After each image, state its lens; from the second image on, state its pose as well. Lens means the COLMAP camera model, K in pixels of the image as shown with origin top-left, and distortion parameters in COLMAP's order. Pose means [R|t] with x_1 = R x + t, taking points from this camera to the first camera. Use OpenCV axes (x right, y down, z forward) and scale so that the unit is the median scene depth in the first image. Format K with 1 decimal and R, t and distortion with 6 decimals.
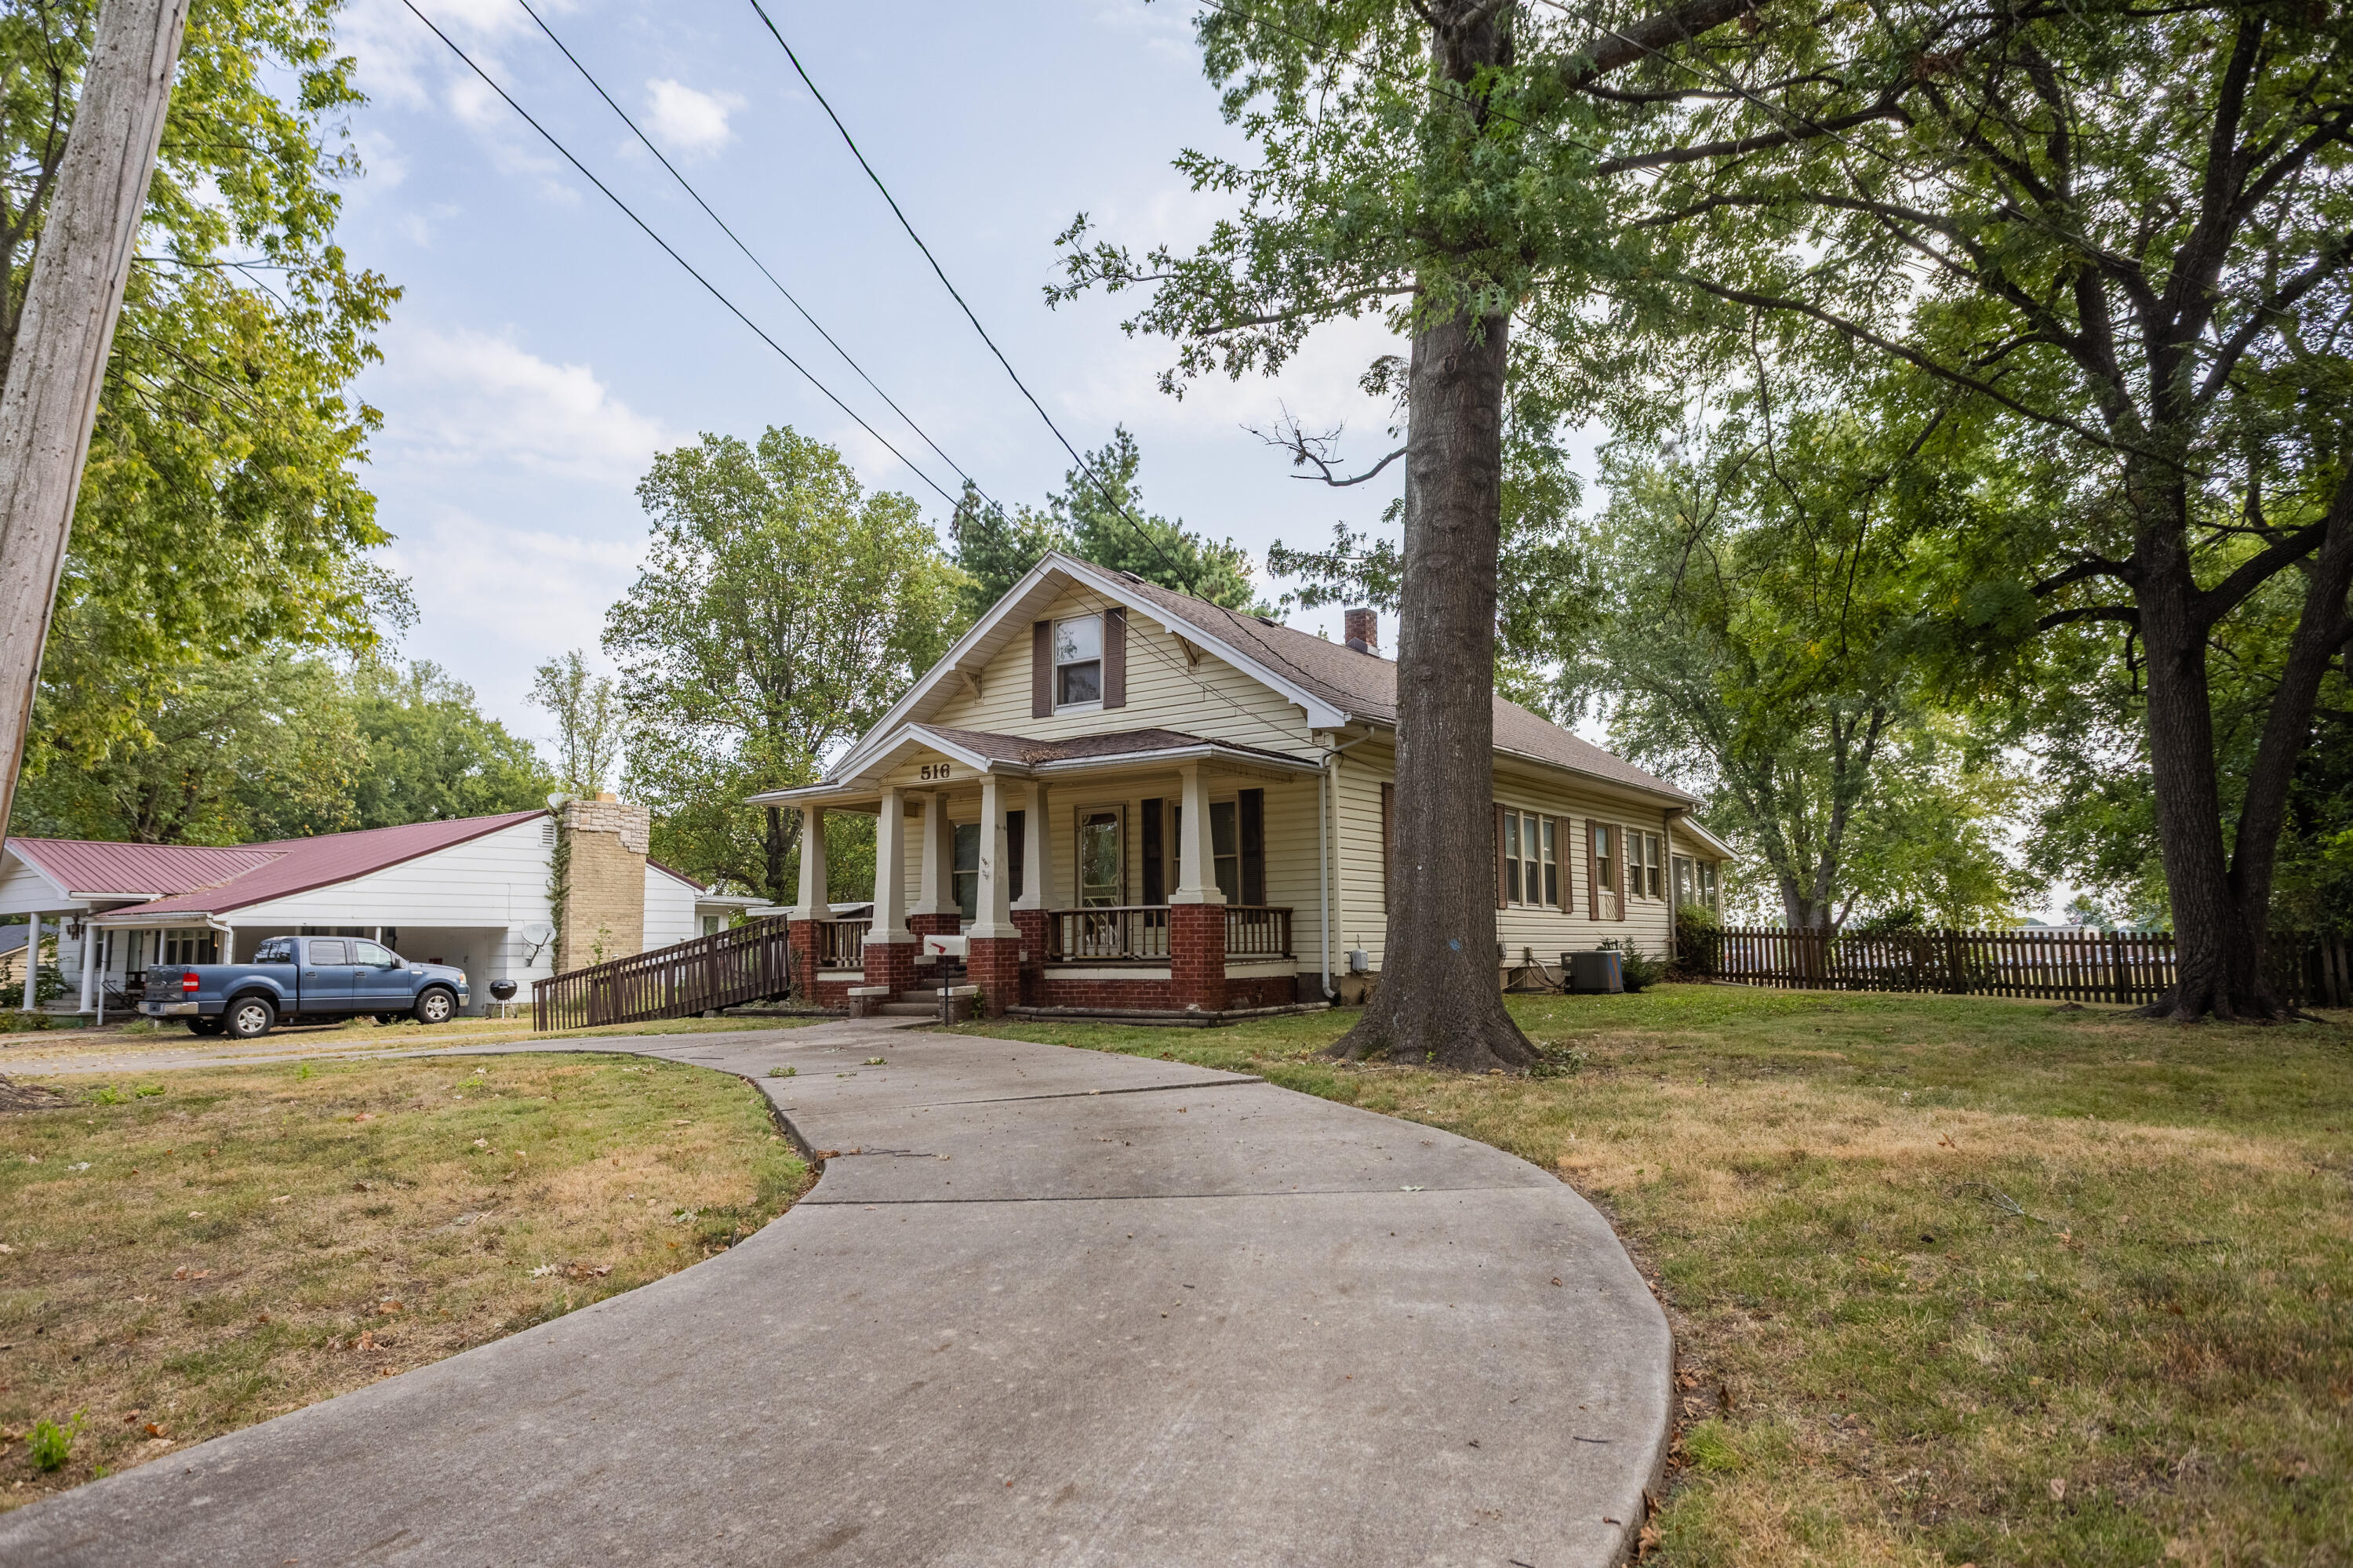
lens RADIAL K [[1275.0, 0, 1172.6], [0, 1275.0, 788.3], [0, 0, 1]] dist [-0.000185, 0.000036]
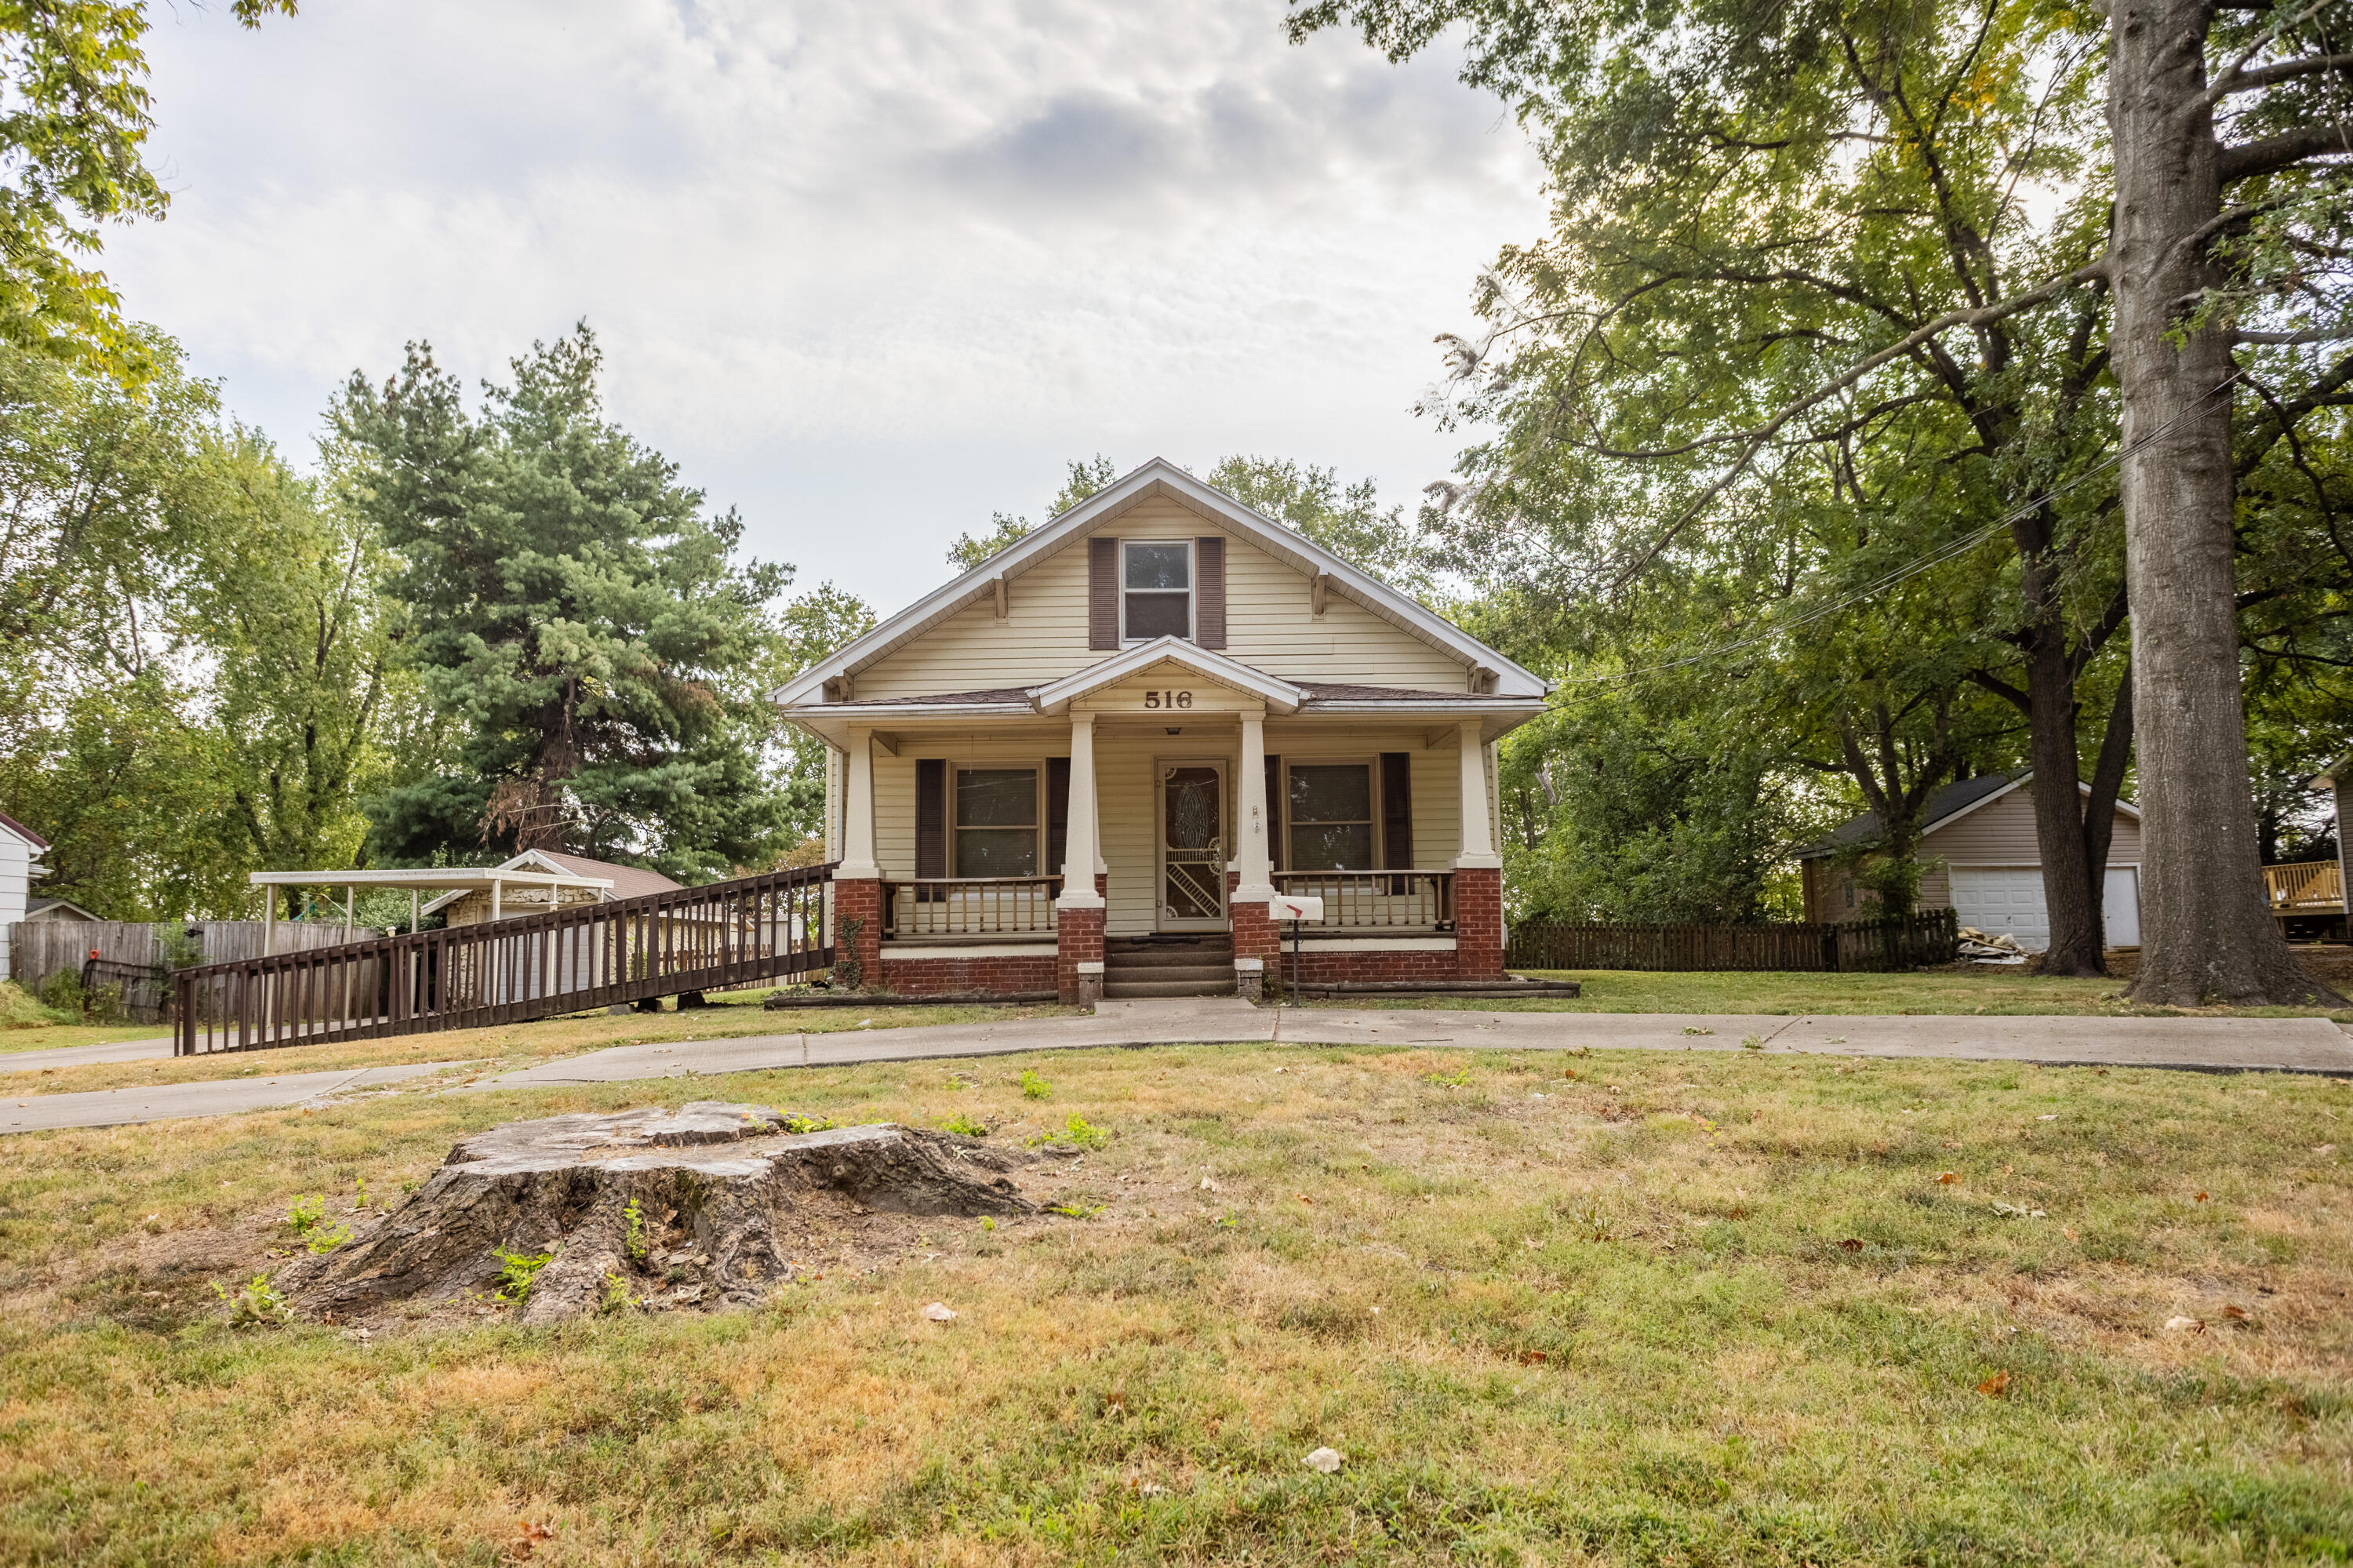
lens RADIAL K [[1275.0, 0, 1172.6], [0, 1275.0, 788.3], [0, 0, 1]] dist [-0.000185, 0.000036]
pose [[0.853574, 0.067432, 0.516589, -0.506096], [-0.070737, 0.997406, -0.013313, 0.045883], [-0.516146, -0.025178, 0.856130, 0.244700]]
